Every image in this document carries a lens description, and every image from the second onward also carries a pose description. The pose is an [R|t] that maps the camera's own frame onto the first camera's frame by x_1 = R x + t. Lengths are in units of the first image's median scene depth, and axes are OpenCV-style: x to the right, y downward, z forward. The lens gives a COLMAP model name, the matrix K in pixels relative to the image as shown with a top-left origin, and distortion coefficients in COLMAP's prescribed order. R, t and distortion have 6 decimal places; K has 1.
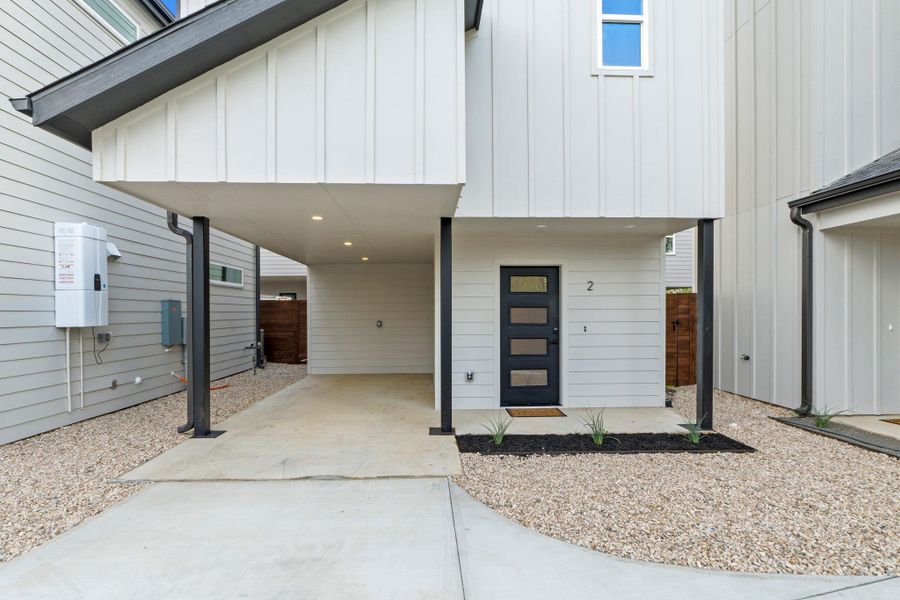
lens RADIAL K [[439.3, 0, 449.2], [0, 439.3, 309.5], [0, 0, 1]] dist [-0.001984, -0.000037]
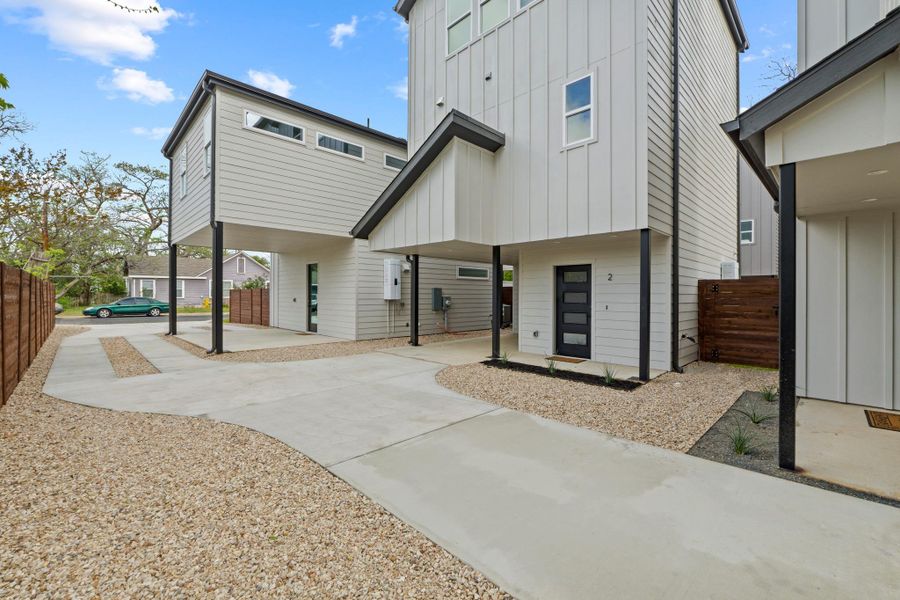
lens RADIAL K [[386.3, 0, 448.9], [0, 386.3, 288.3], [0, 0, 1]] dist [-0.004651, -0.000562]
pose [[0.676680, -0.004396, -0.736264, 1.005781], [-0.001062, 0.999975, -0.006946, -0.010048], [0.736276, 0.005483, 0.676659, -0.260454]]
